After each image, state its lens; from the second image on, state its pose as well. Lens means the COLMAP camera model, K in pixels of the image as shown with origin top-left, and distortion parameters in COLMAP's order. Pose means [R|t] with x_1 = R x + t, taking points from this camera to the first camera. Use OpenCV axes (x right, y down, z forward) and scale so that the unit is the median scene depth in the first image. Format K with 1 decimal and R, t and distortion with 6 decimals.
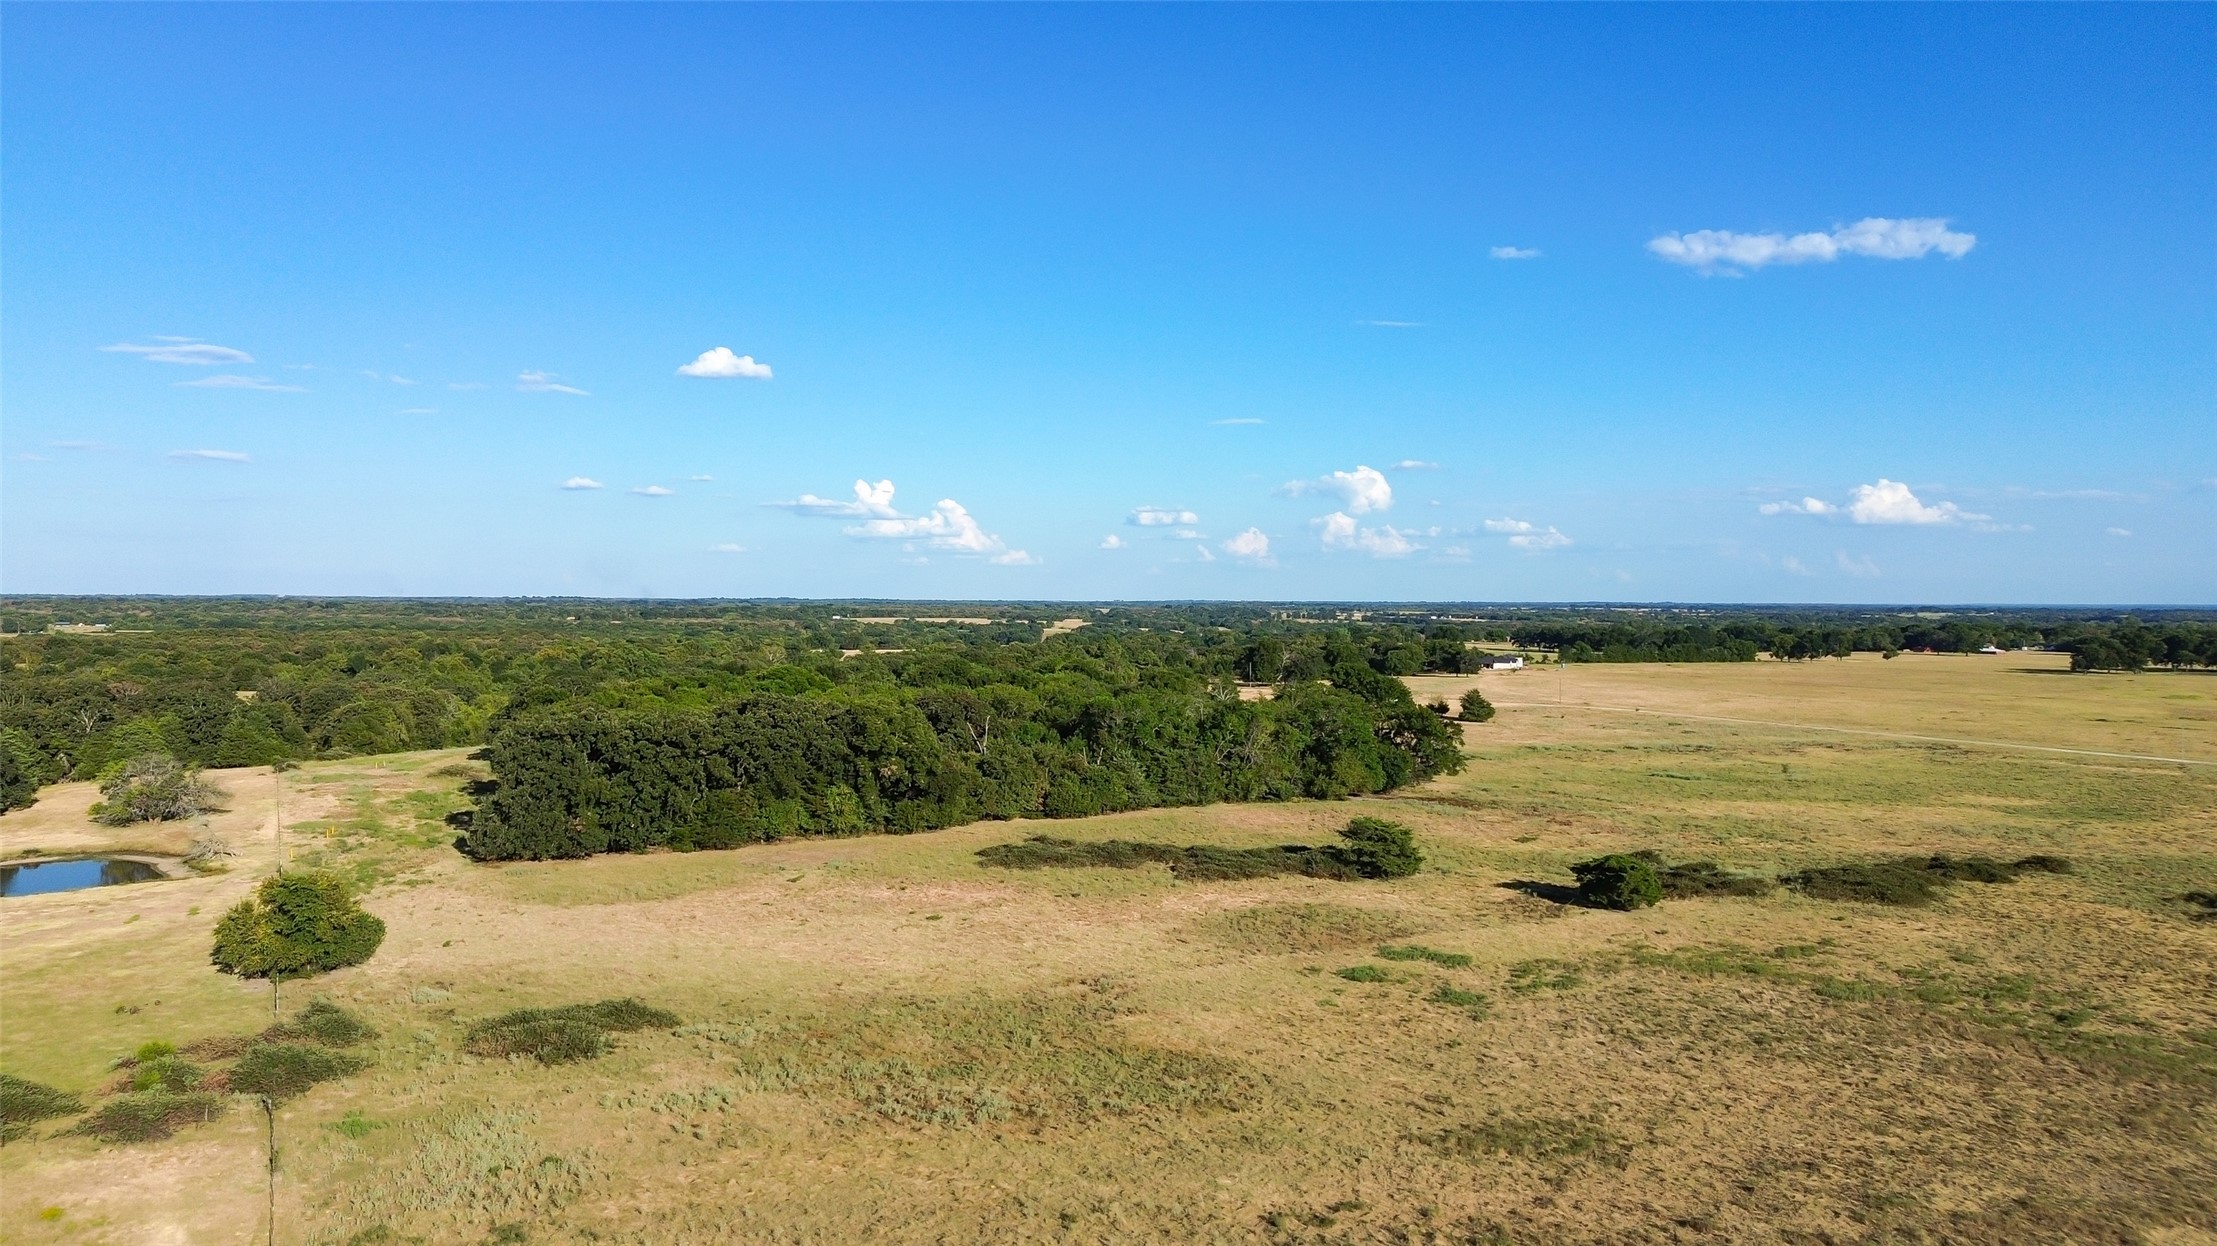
lens RADIAL K [[1584.2, 0, 1116.9], [0, 1584.2, 580.1], [0, 0, 1]] dist [0.070685, -0.066006]
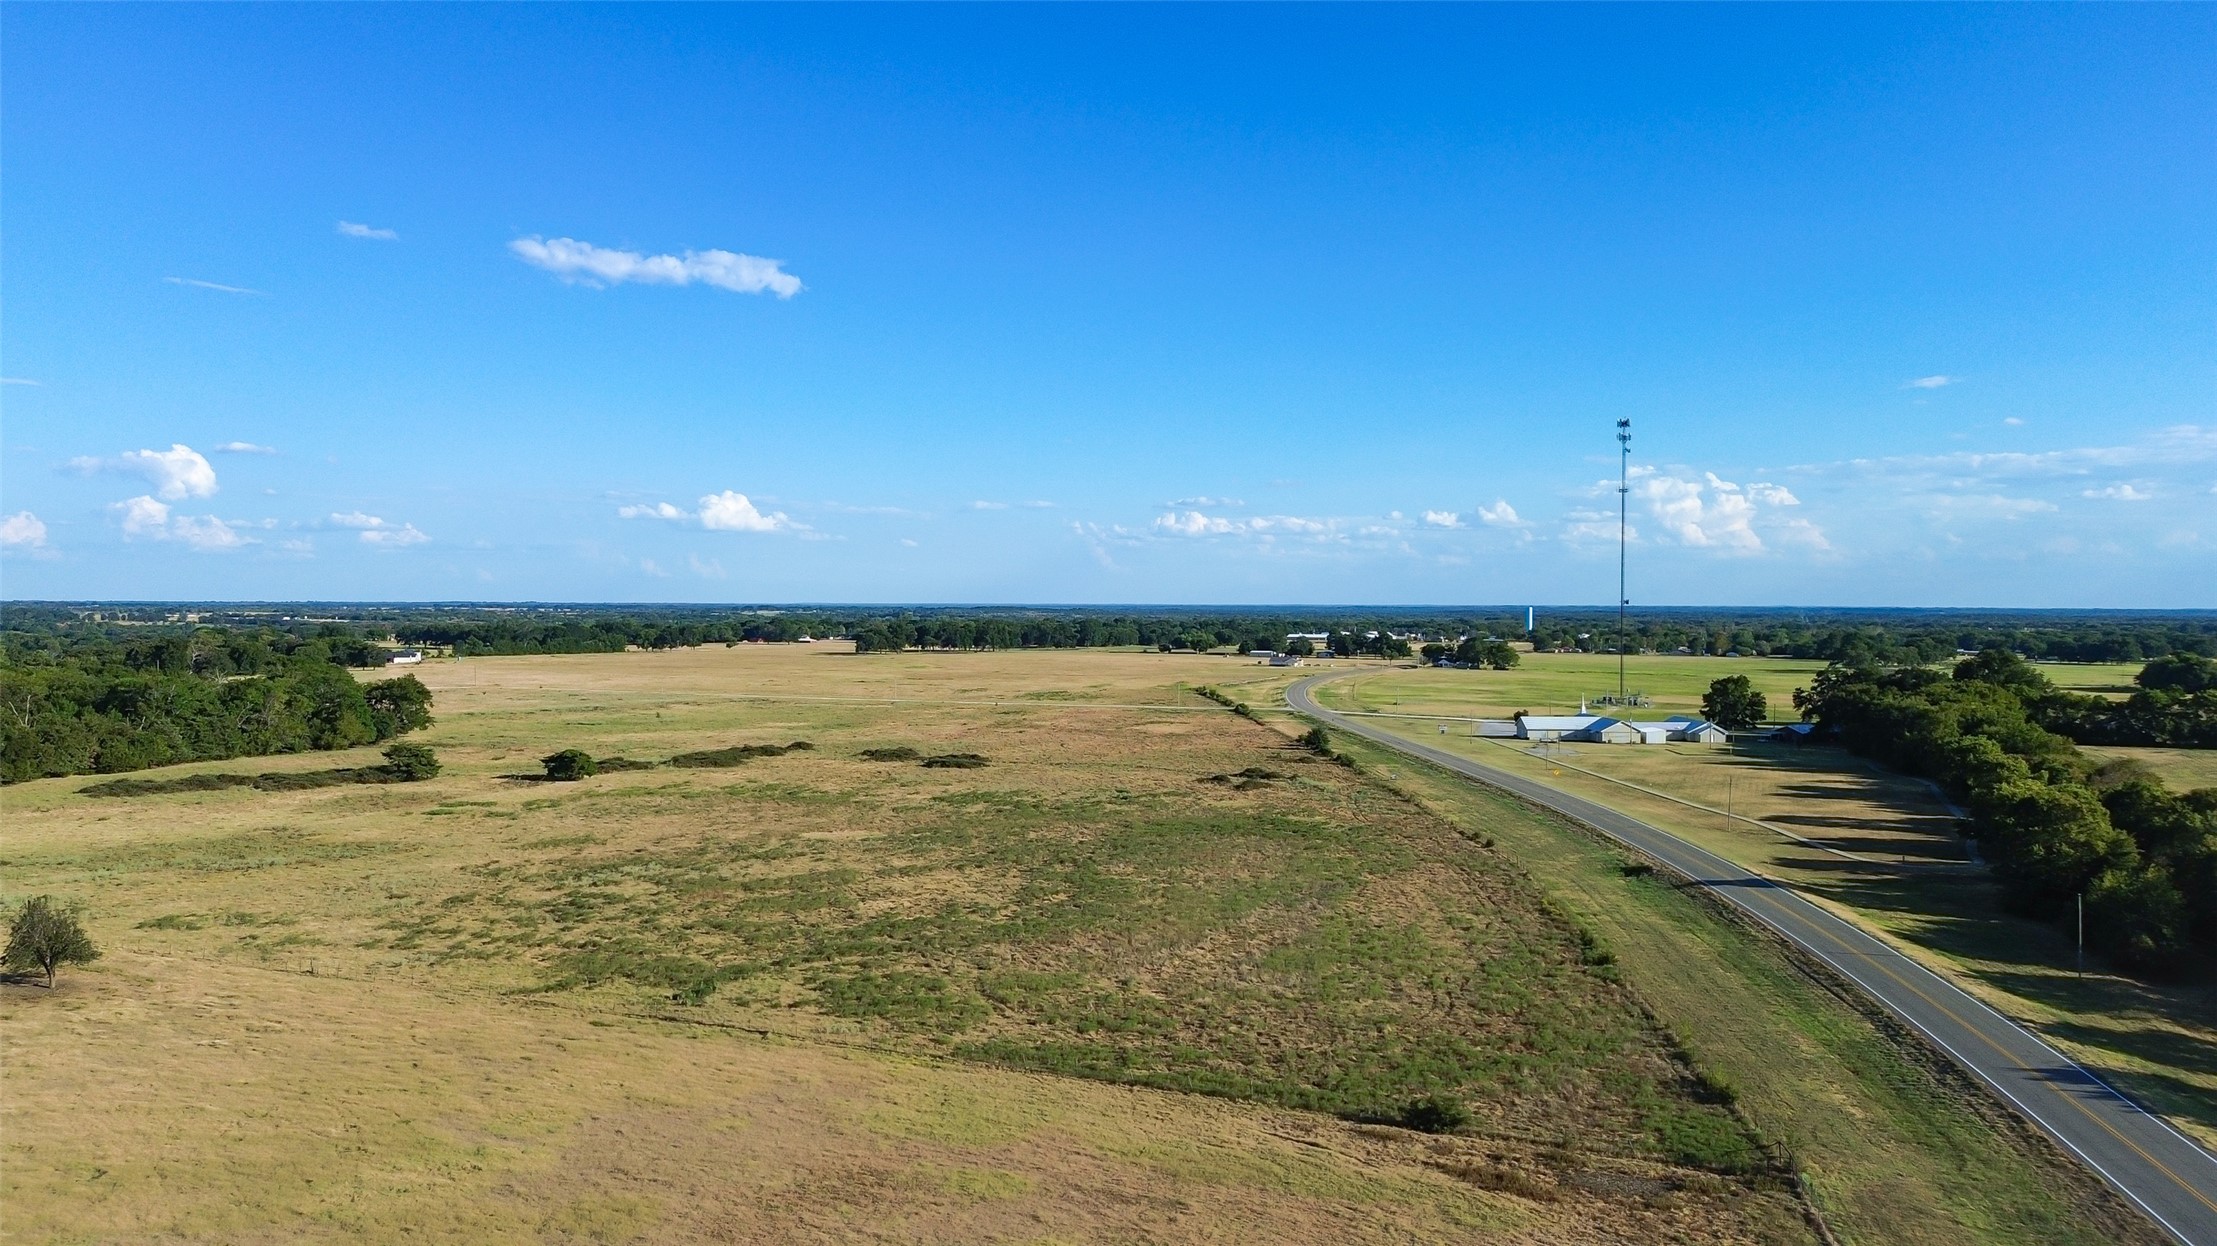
lens RADIAL K [[1584.2, 0, 1097.5], [0, 1584.2, 620.6], [0, 0, 1]] dist [0.070685, -0.066006]
pose [[0.781651, -0.008925, 0.623652, -0.041622], [-0.007083, 0.999706, 0.023184, -0.001108], [-0.623675, -0.022539, 0.781358, -0.091179]]
